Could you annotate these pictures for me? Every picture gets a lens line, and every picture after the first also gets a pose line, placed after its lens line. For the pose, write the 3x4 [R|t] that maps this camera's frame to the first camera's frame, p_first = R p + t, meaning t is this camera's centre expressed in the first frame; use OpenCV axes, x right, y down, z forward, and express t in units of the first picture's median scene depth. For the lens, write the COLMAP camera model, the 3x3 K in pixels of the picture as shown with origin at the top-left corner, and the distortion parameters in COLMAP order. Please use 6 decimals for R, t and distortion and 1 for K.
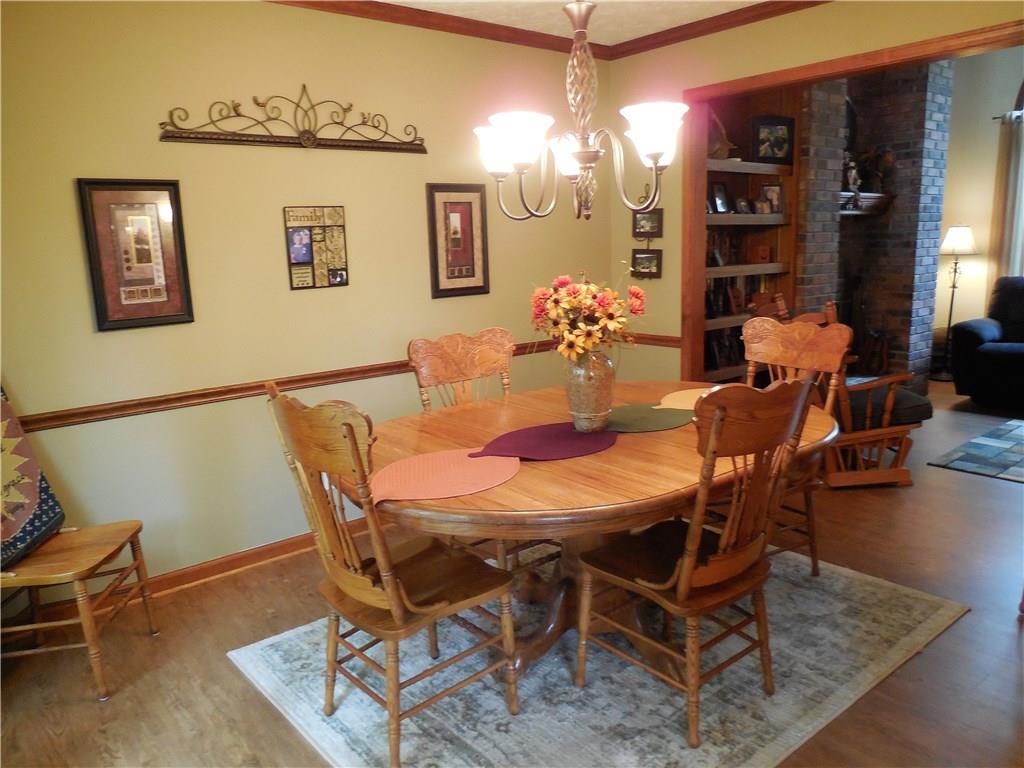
lens RADIAL K [[759.7, 0, 512.0], [0, 759.7, 384.0], [0, 0, 1]] dist [-0.055148, 0.034166]
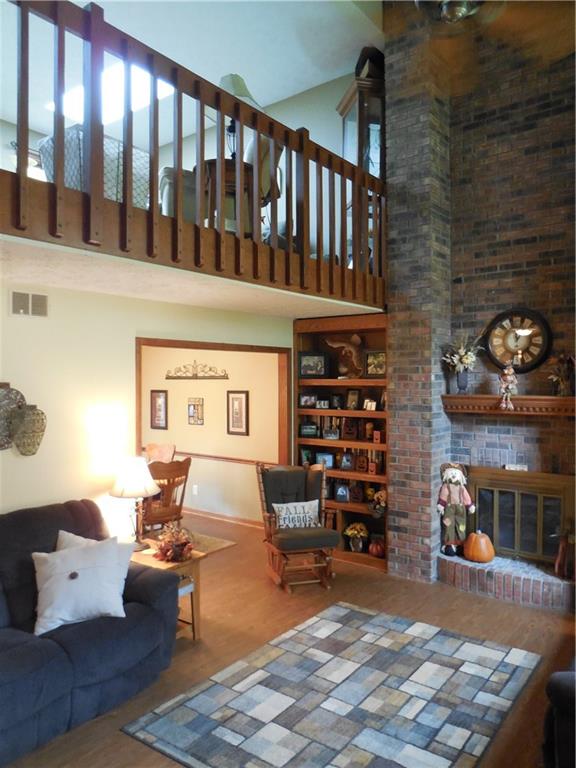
lens RADIAL K [[569.8, 0, 285.6], [0, 569.8, 377.6], [0, 0, 1]] dist [-0.055148, 0.034166]
pose [[0.225507, 0.027683, -0.973848, 1.813798], [-0.186077, 0.982418, -0.015162, -0.308047], [0.956306, 0.184630, 0.226693, 0.716217]]
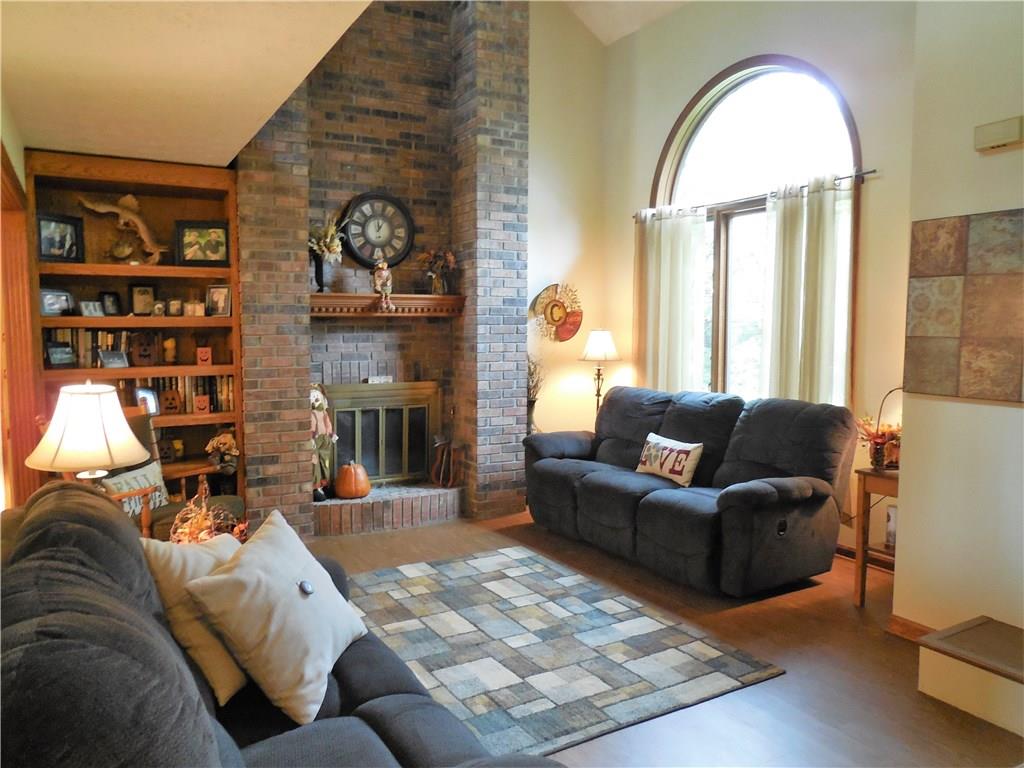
lens RADIAL K [[759.7, 0, 512.0], [0, 759.7, 384.0], [0, 0, 1]] dist [-0.055148, 0.034166]
pose [[0.987700, 0.039415, -0.151310, 1.152459], [-0.055914, 0.992752, -0.106386, -0.069425], [0.146020, 0.113538, 0.982745, 0.122237]]
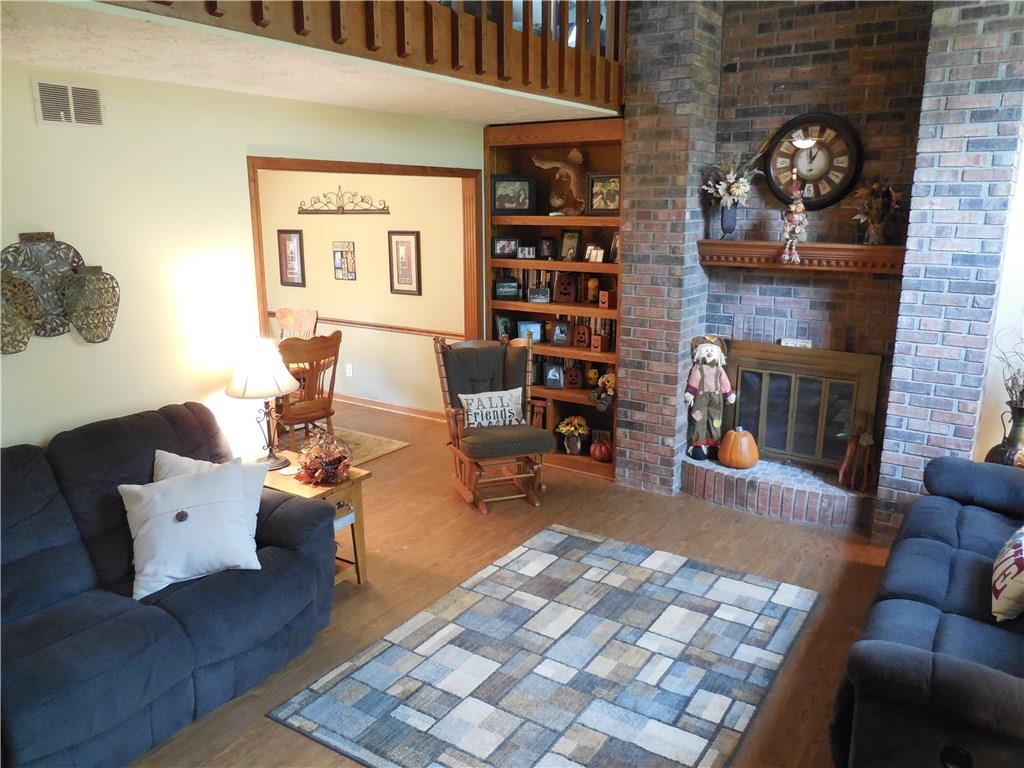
lens RADIAL K [[759.7, 0, 512.0], [0, 759.7, 384.0], [0, 0, 1]] dist [-0.055148, 0.034166]
pose [[0.284394, 0.249386, -0.925703, 1.720369], [-0.183400, 0.961894, 0.202792, -0.325790], [0.941002, 0.112101, 0.319294, 0.716741]]
